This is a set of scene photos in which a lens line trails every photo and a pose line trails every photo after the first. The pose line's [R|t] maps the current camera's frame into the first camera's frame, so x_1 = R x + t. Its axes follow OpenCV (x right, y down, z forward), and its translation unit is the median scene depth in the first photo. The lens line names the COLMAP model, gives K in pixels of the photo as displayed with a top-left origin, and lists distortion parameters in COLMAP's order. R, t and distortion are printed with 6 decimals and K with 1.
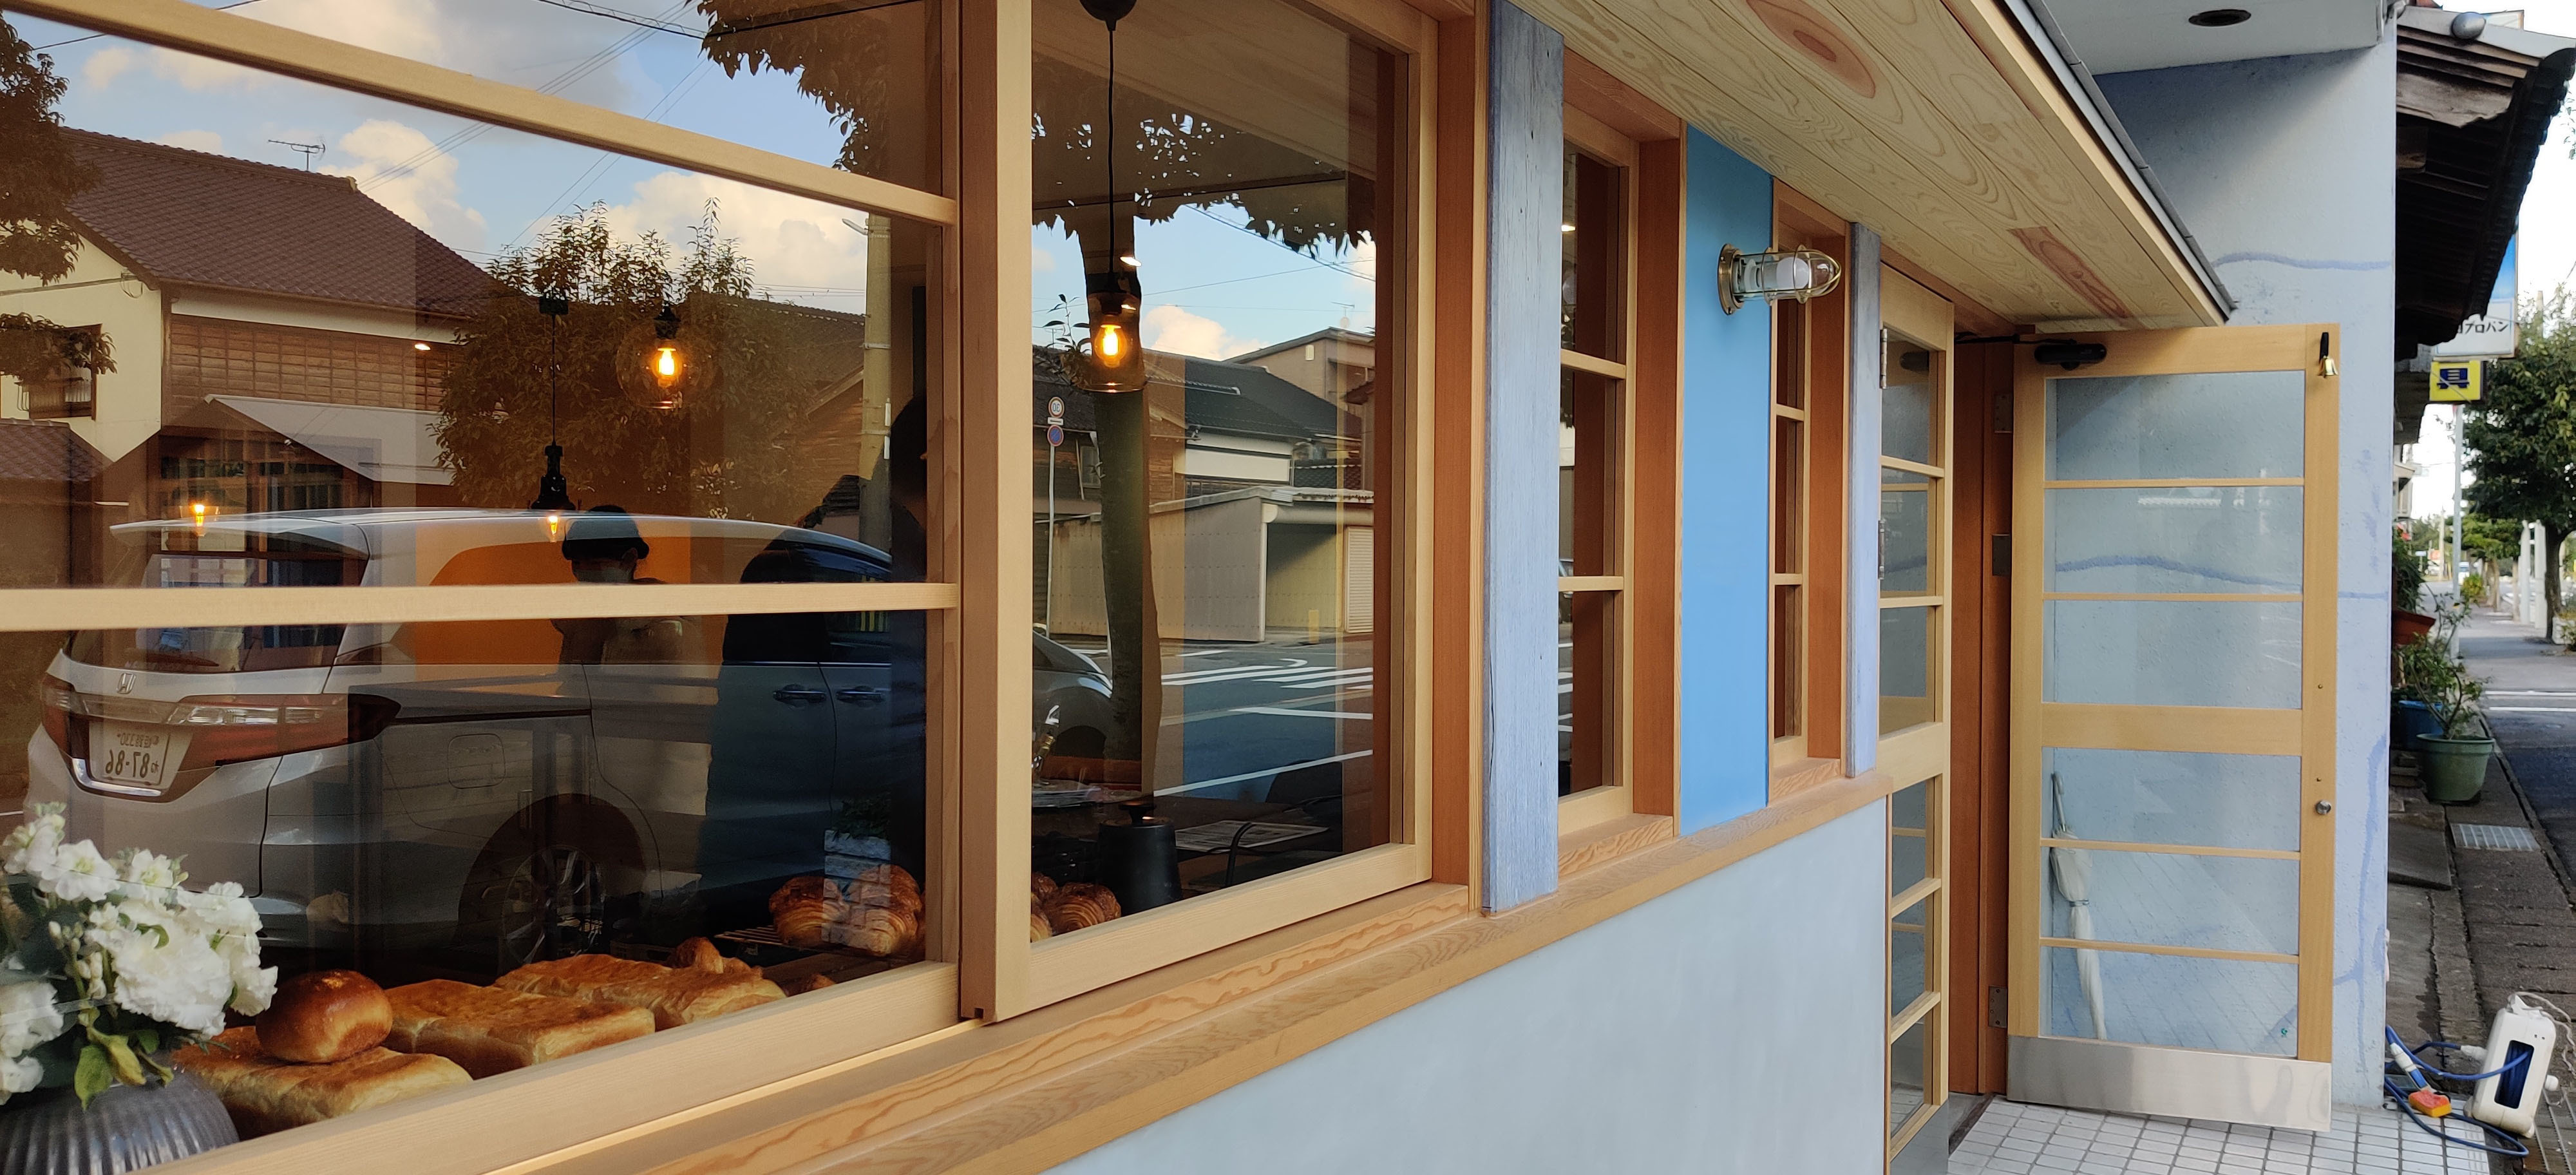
lens RADIAL K [[1941.4, 0, 1291.8], [0, 1941.4, 595.3], [0, 0, 1]] dist [-0.005837, -0.009778]
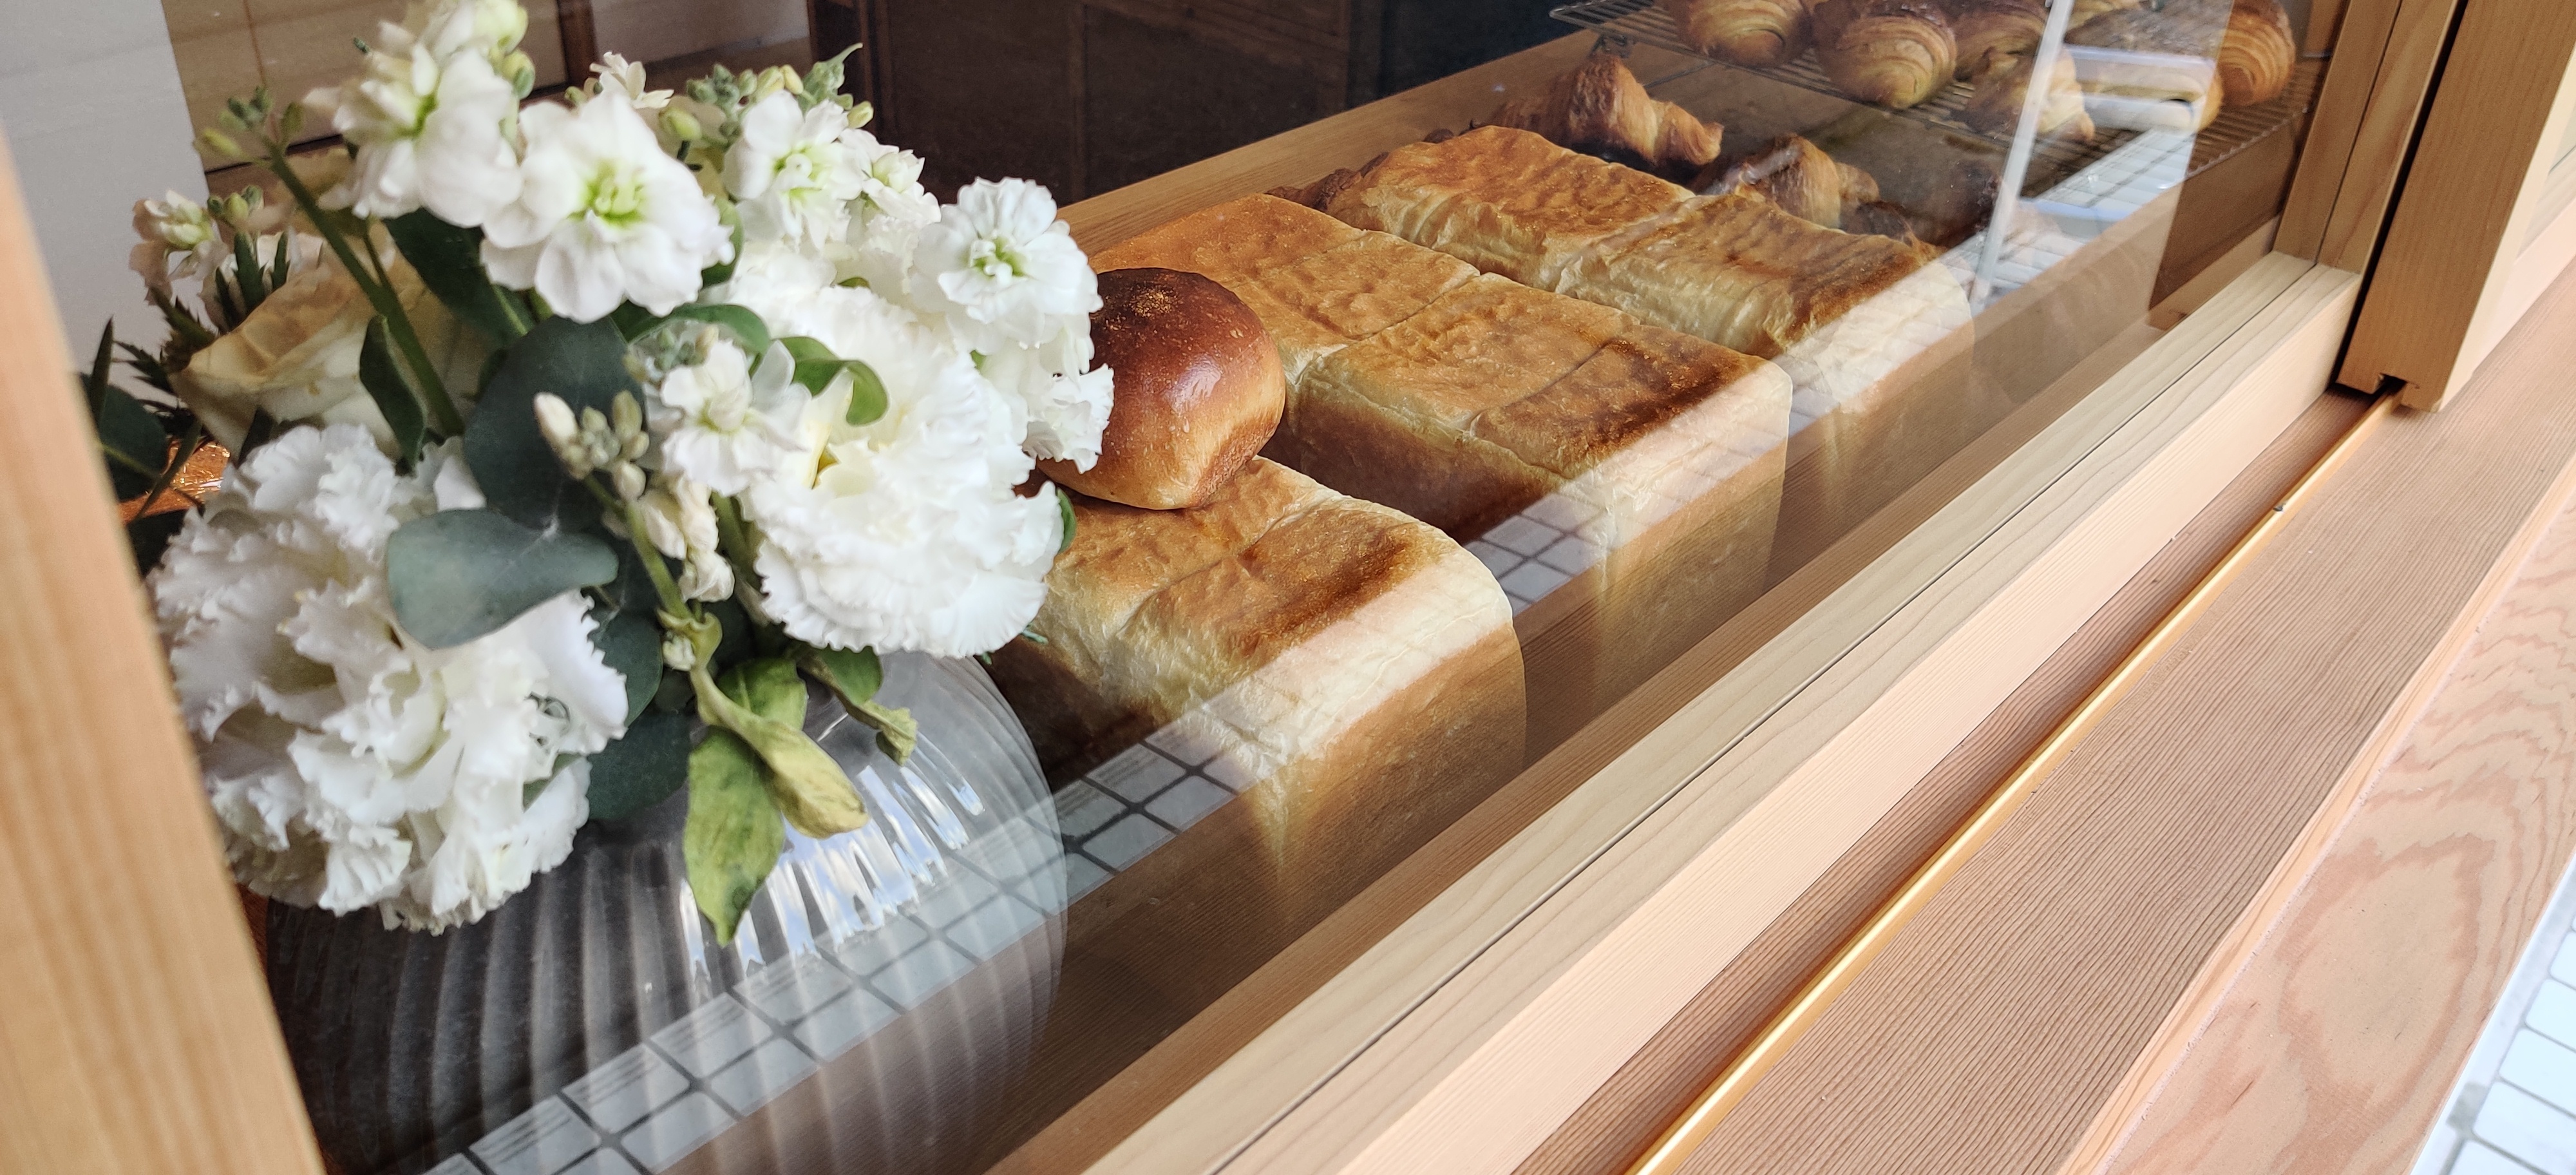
lens RADIAL K [[1941.4, 0, 1280.0], [0, 1941.4, 583.7], [0, 0, 1]] dist [-0.005837, -0.009778]
pose [[0.974675, 0.146735, -0.168755, -0.473322], [-0.038067, 0.852476, 0.521378, 0.036434], [0.220364, -0.501750, 0.836473, 0.755202]]
